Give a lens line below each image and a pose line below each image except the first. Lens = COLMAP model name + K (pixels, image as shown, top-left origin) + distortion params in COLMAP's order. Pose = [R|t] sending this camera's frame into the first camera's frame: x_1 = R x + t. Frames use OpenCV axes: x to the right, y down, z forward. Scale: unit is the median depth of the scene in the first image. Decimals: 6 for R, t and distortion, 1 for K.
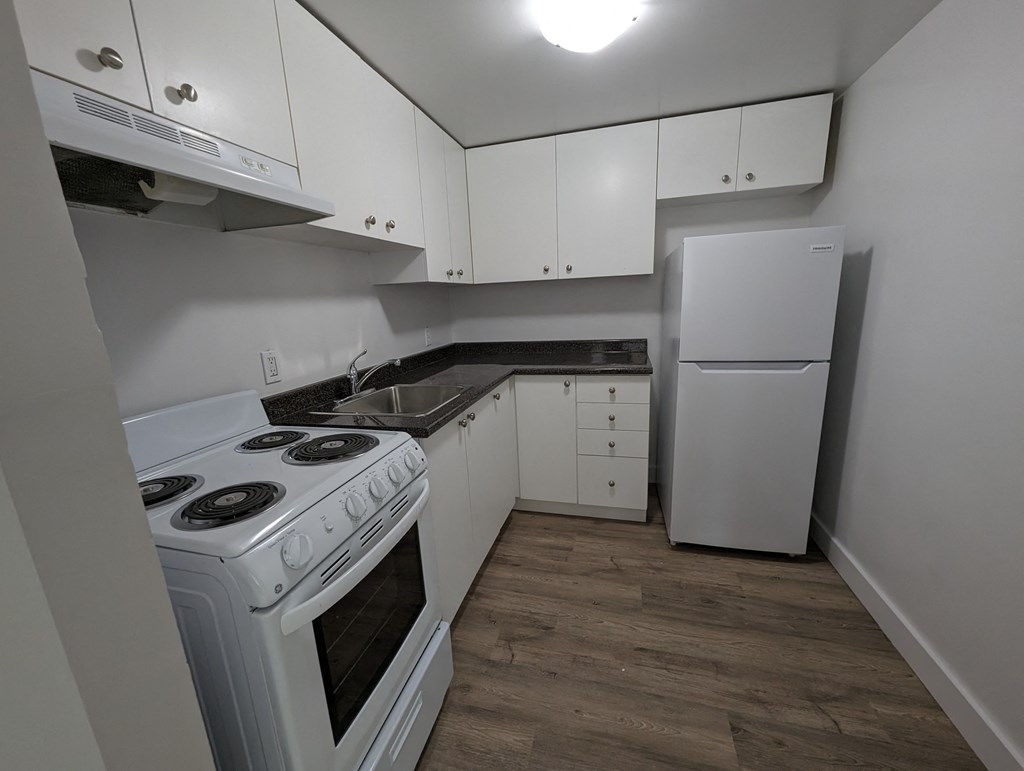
lens RADIAL K [[413.6, 0, 510.6], [0, 413.6, 392.4], [0, 0, 1]] dist [-0.000581, -0.000056]
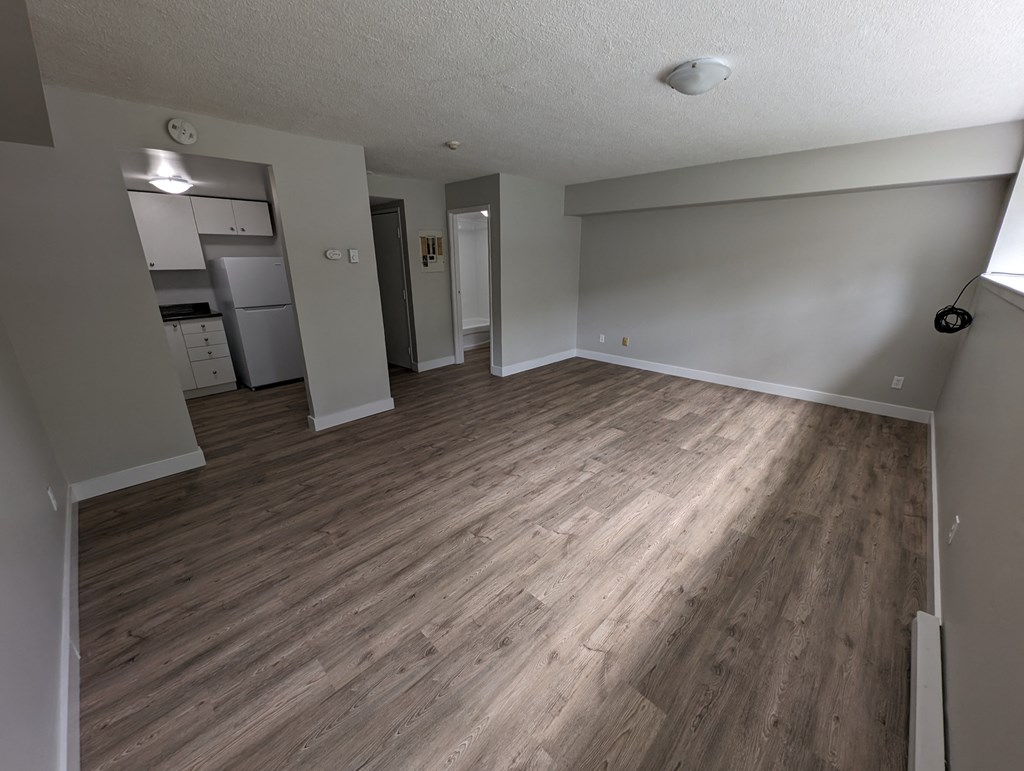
lens RADIAL K [[398.6, 0, 512.0], [0, 398.6, 385.5], [0, 0, 1]] dist [0.001816, 0.000122]
pose [[0.470817, -0.227026, 0.852520, -0.798427], [0.187931, 0.969953, 0.154510, 0.265834], [-0.861982, 0.087469, 0.499336, -1.314652]]
